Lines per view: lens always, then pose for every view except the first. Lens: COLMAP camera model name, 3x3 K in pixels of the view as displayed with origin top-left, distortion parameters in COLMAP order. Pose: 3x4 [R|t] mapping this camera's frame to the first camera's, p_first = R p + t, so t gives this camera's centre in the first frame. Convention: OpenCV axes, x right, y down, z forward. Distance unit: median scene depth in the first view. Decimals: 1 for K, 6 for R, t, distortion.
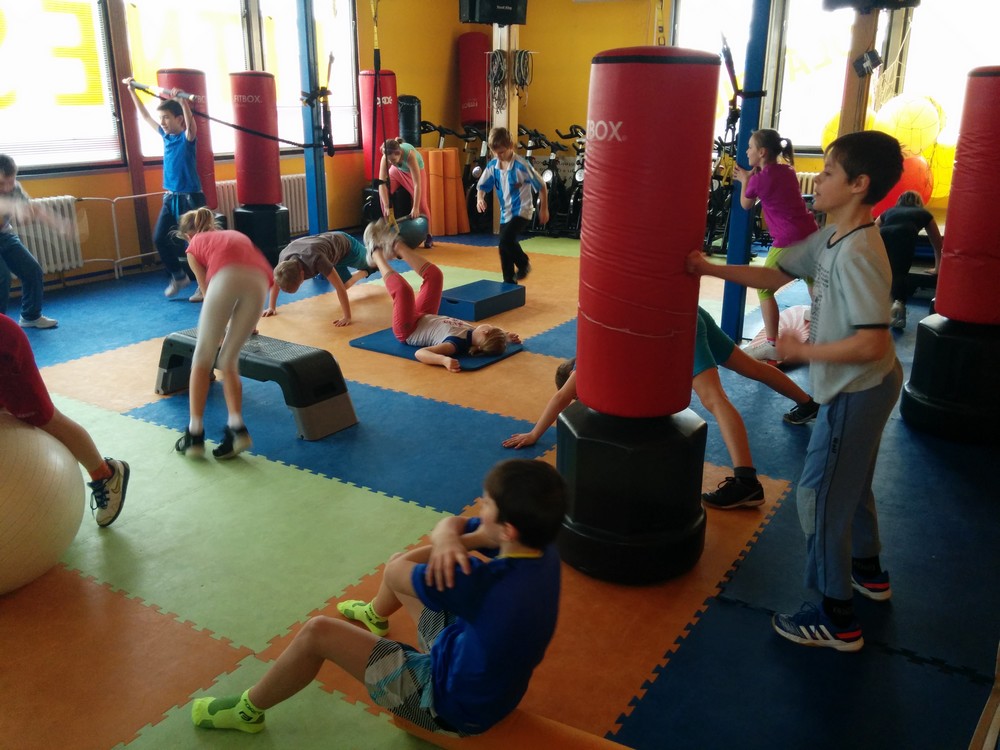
lens RADIAL K [[861.6, 0, 496.6], [0, 861.6, 370.6], [0, 0, 1]] dist [0.083843, -0.093747]
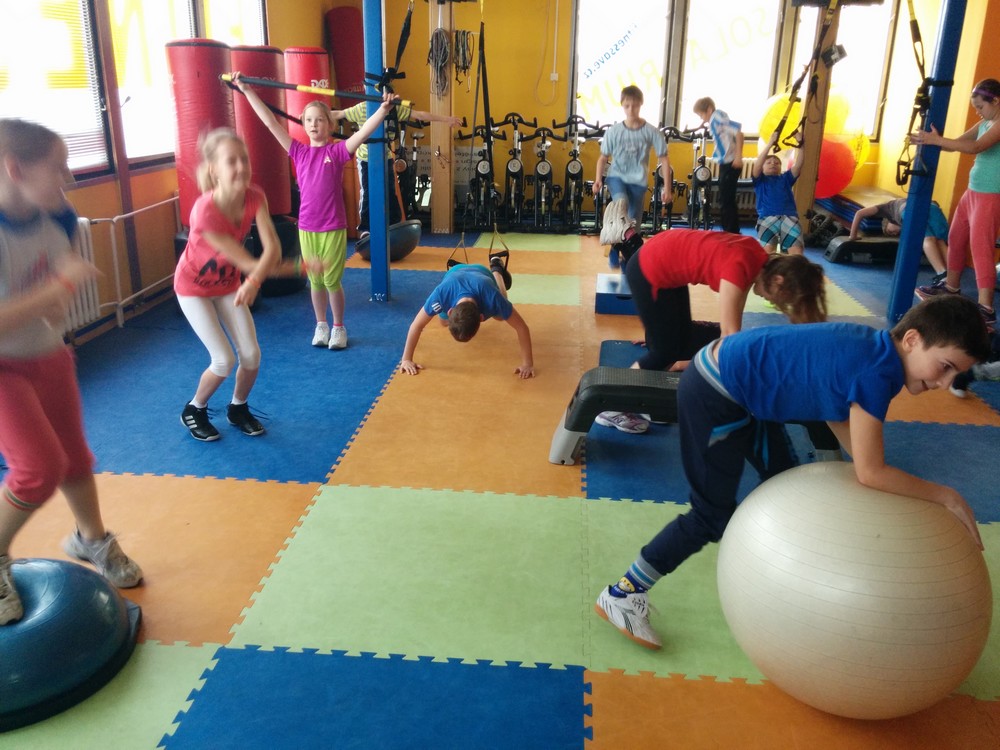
lens RADIAL K [[868.3, 0, 505.3], [0, 868.3, 373.5], [0, 0, 1]] dist [0.086541, -0.107912]
pose [[0.885835, -0.135855, 0.443666, -0.470347], [0.128696, 0.990599, 0.046373, -0.058695], [-0.445795, 0.016019, 0.894992, 0.195514]]
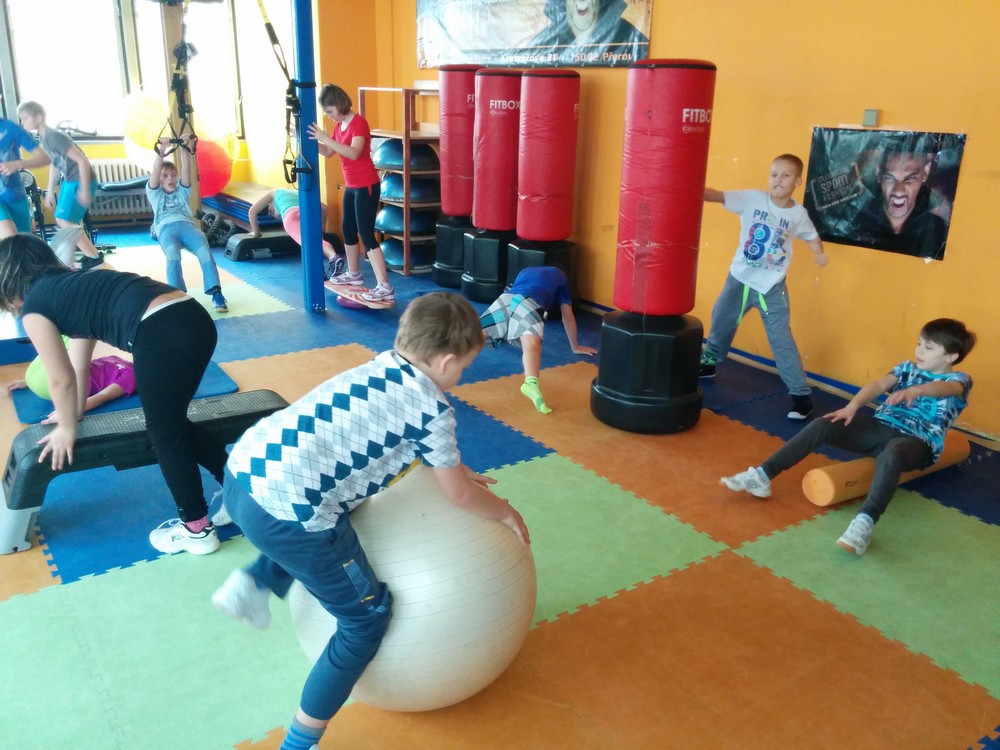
lens RADIAL K [[867.4, 0, 501.2], [0, 867.4, 381.3], [0, 0, 1]] dist [0.089218, -0.116943]
pose [[0.391512, -0.290871, 0.872991, -0.475388], [0.266346, 0.943934, 0.195060, -0.074709], [-0.880783, 0.156149, 0.447034, 0.228842]]
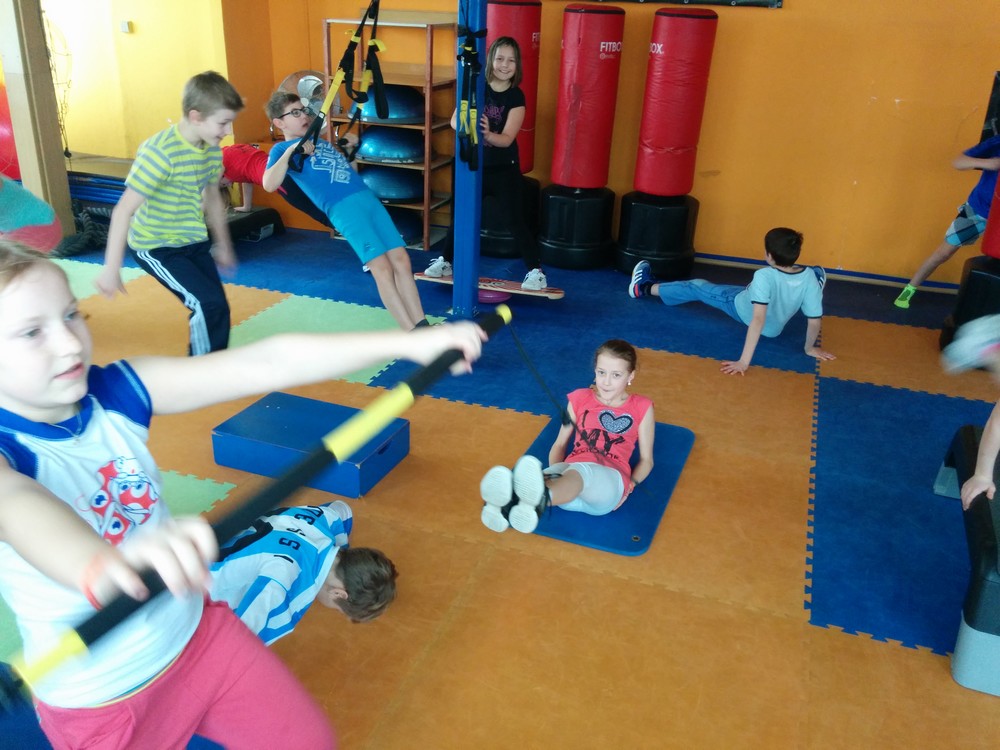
lens RADIAL K [[868.6, 0, 500.0], [0, 868.6, 375.0], [0, 0, 1]] dist [0.077190, -0.099836]
pose [[-0.221503, -0.402102, 0.888398, -0.424425], [0.270148, 0.850069, 0.452109, -0.282111], [-0.936993, 0.340143, -0.079666, 0.791346]]
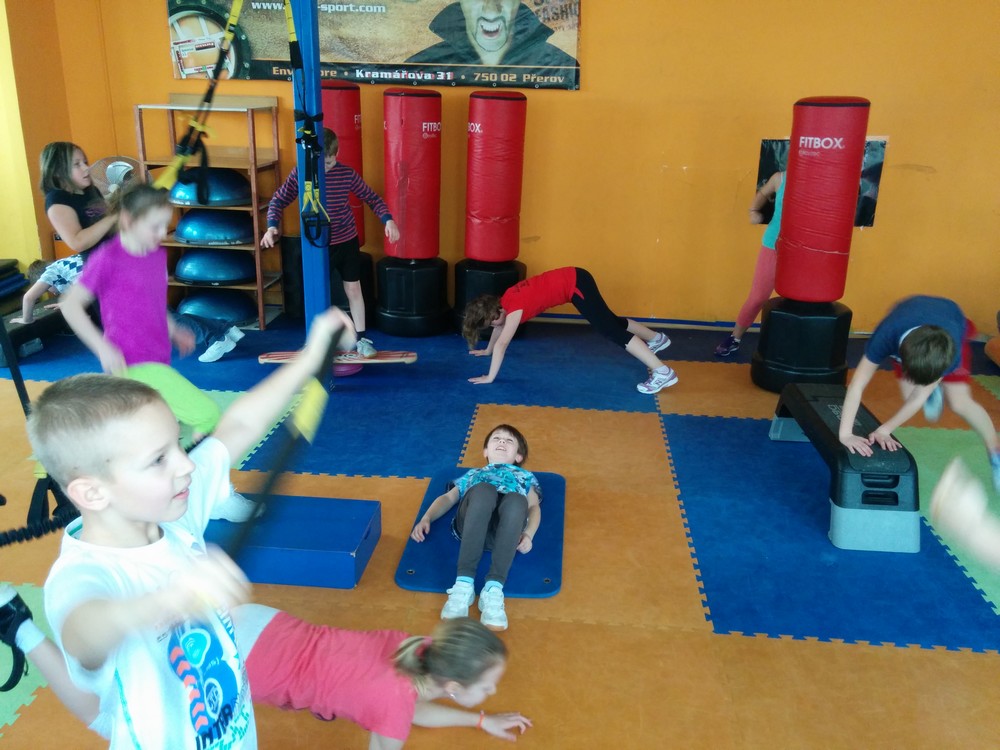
lens RADIAL K [[868.3, 0, 505.3], [0, 868.3, 373.5], [0, 0, 1]] dist [0.086541, -0.107912]
pose [[-0.460011, -0.298716, 0.836157, -0.427265], [0.252353, 0.858893, 0.445669, -0.300229], [-0.851298, 0.416019, -0.319719, 0.836278]]
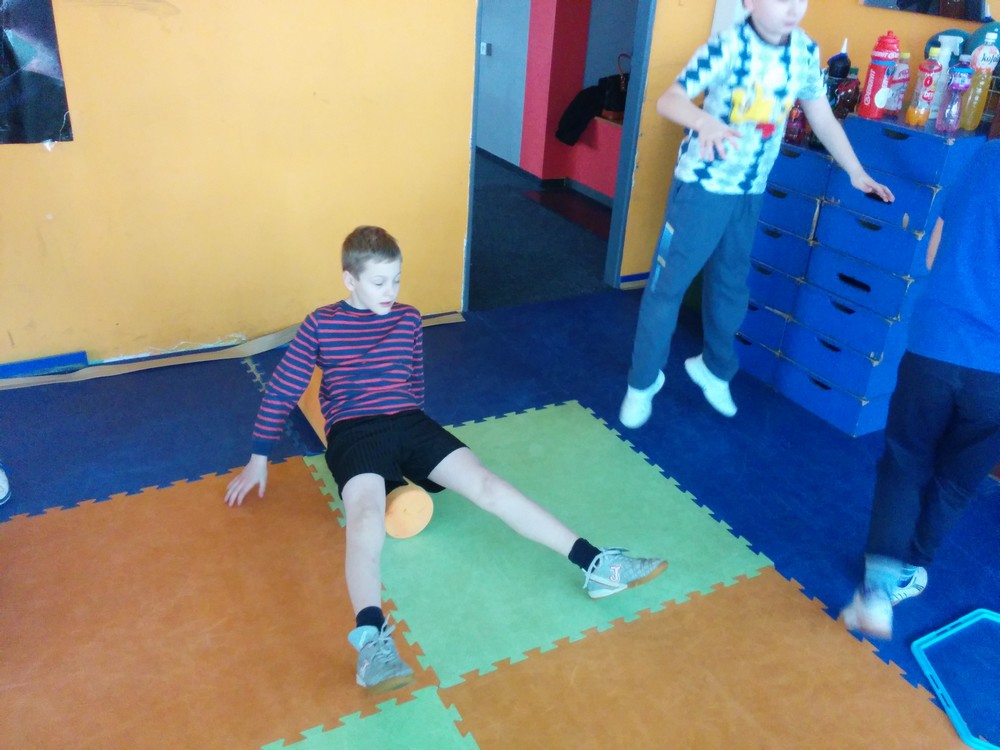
lens RADIAL K [[860.8, 0, 504.0], [0, 860.8, 384.4], [0, 0, 1]] dist [0.086754, -0.104096]
pose [[-0.875208, -0.286491, 0.389788, -0.185382], [0.076361, 0.713845, 0.696128, -0.131920], [-0.477682, 0.639021, -0.602886, 0.419756]]
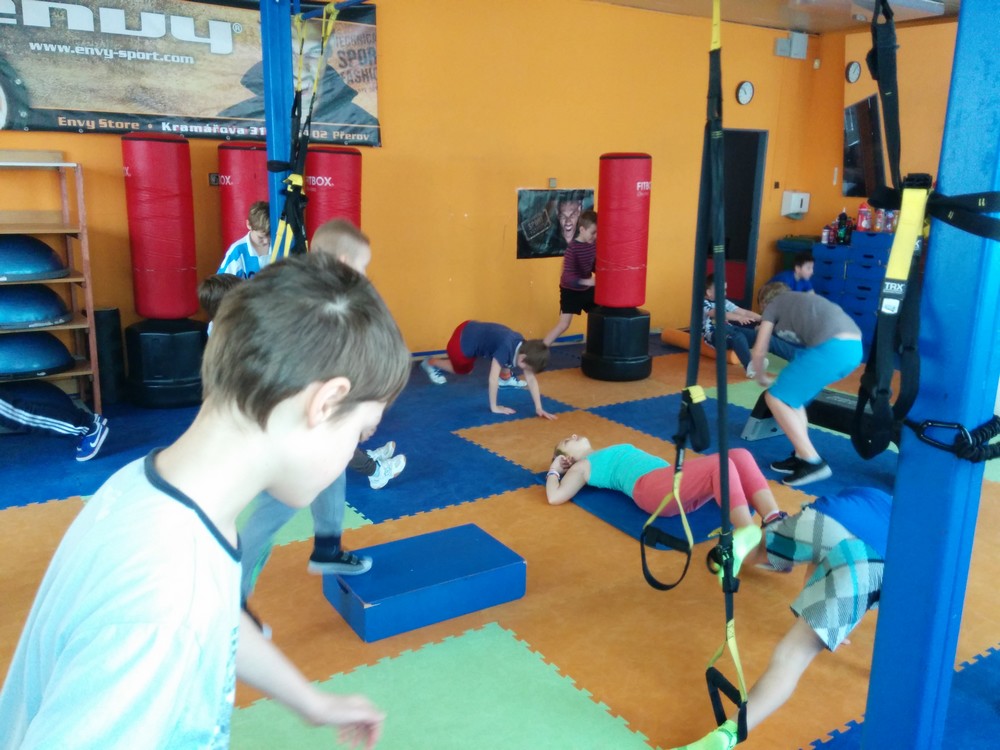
lens RADIAL K [[860.8, 0, 504.0], [0, 860.8, 384.4], [0, 0, 1]] dist [0.086754, -0.104096]
pose [[-0.915495, -0.121586, 0.383517, -0.177428], [0.099819, 0.854796, 0.509275, -0.373589], [-0.389750, 0.504521, -0.770424, 1.149057]]
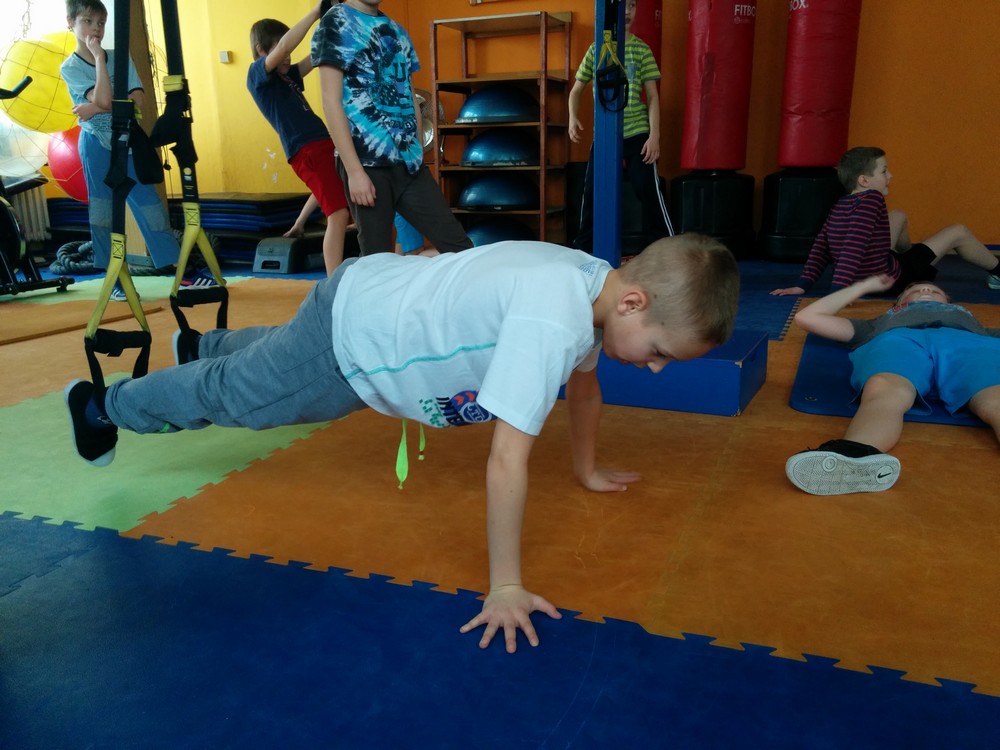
lens RADIAL K [[867.4, 0, 501.2], [0, 867.4, 381.3], [0, 0, 1]] dist [0.089218, -0.116943]
pose [[-0.172964, -0.248161, 0.953152, -0.364788], [0.329698, 0.897320, 0.293454, -0.164116], [-0.928107, 0.365010, -0.073386, 0.879309]]
